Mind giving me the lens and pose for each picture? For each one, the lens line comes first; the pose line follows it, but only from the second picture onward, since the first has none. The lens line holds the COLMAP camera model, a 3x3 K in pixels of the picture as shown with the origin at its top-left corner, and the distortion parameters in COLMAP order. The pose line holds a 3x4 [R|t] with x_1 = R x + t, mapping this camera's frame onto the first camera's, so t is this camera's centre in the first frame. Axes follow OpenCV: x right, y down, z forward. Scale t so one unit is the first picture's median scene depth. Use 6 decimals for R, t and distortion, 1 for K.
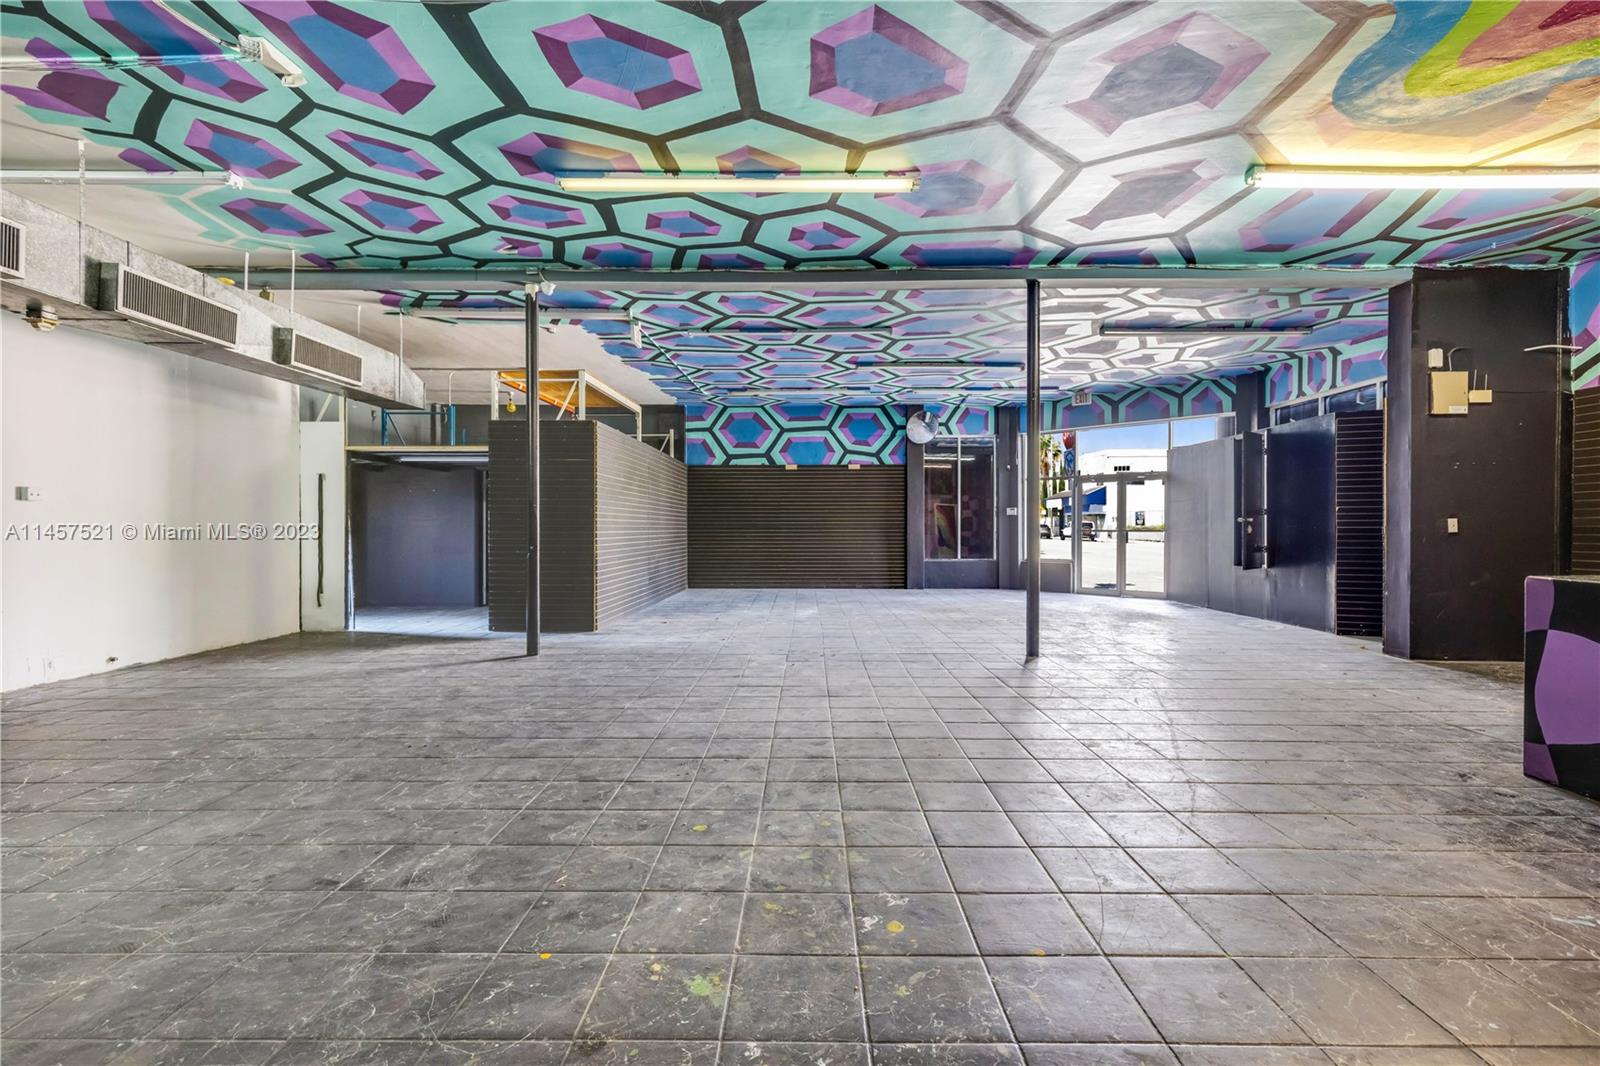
lens RADIAL K [[742.7, 0, 802.9], [0, 742.7, 538.5], [0, 0, 1]] dist [0.004476, -0.001782]
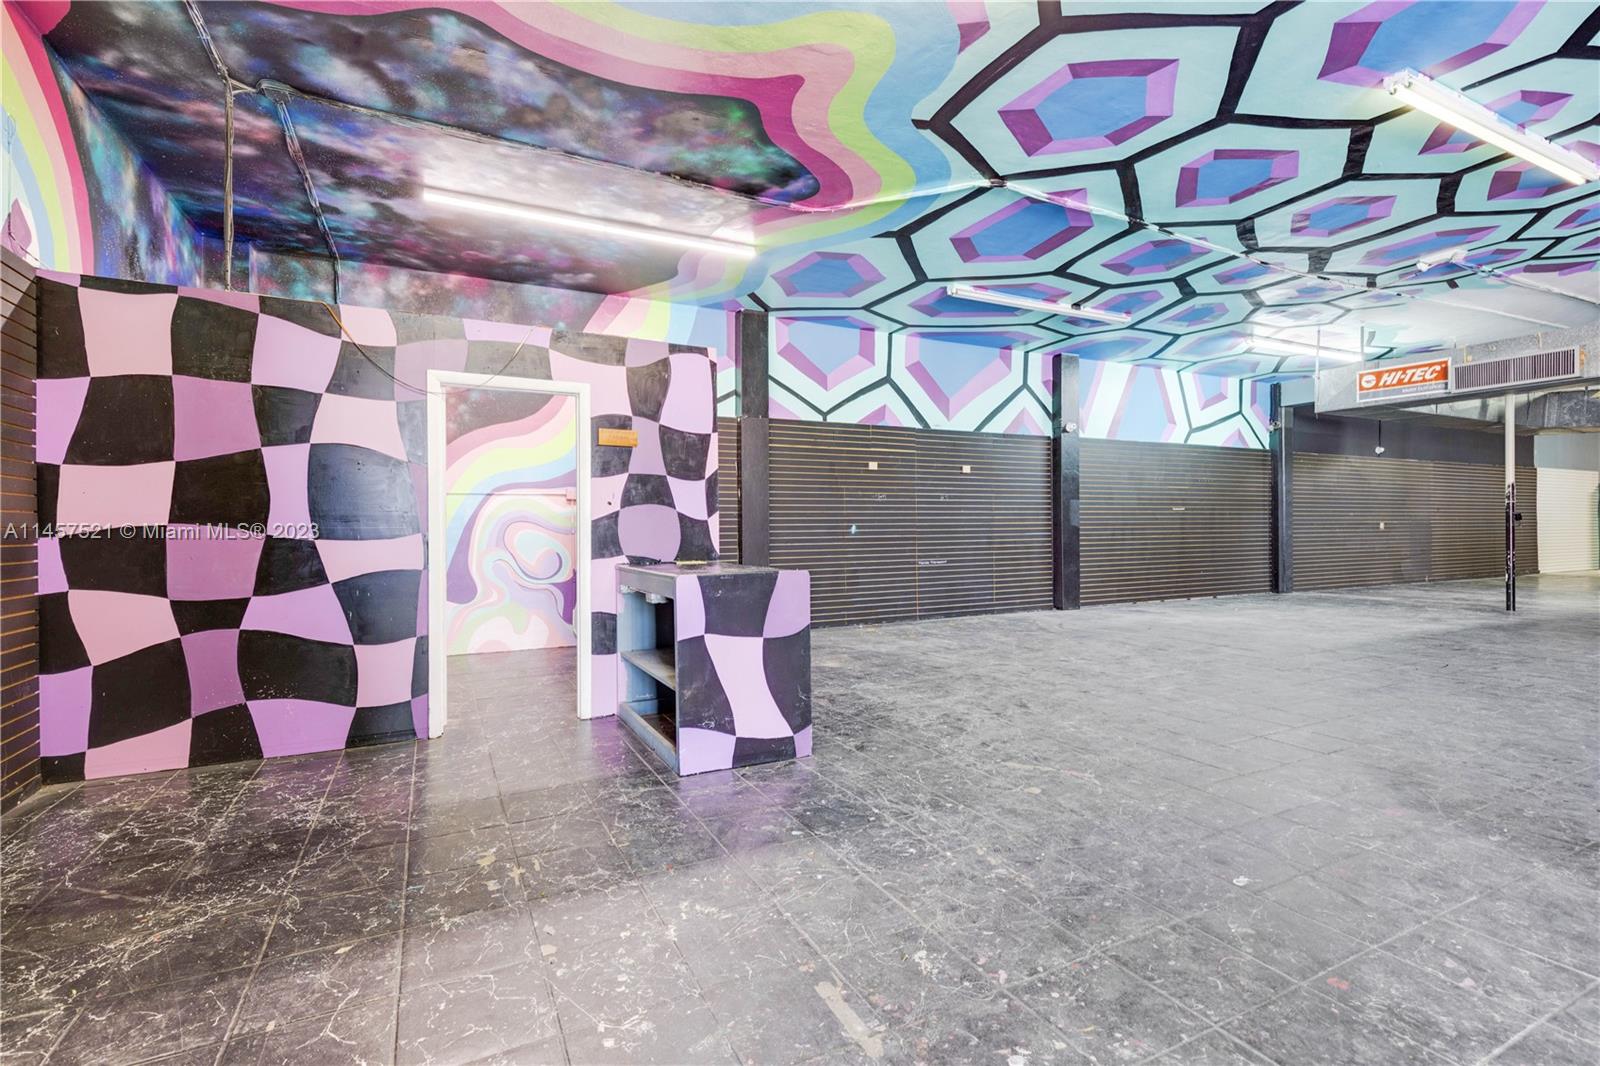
lens RADIAL K [[742.7, 0, 800.6], [0, 742.7, 531.9], [0, 0, 1]] dist [0.004476, -0.001782]
pose [[-0.895071, 0.003512, -0.445910, 1.262474], [-0.001719, 0.999934, 0.011326, -0.013334], [0.445921, 0.010904, -0.895006, 1.685271]]
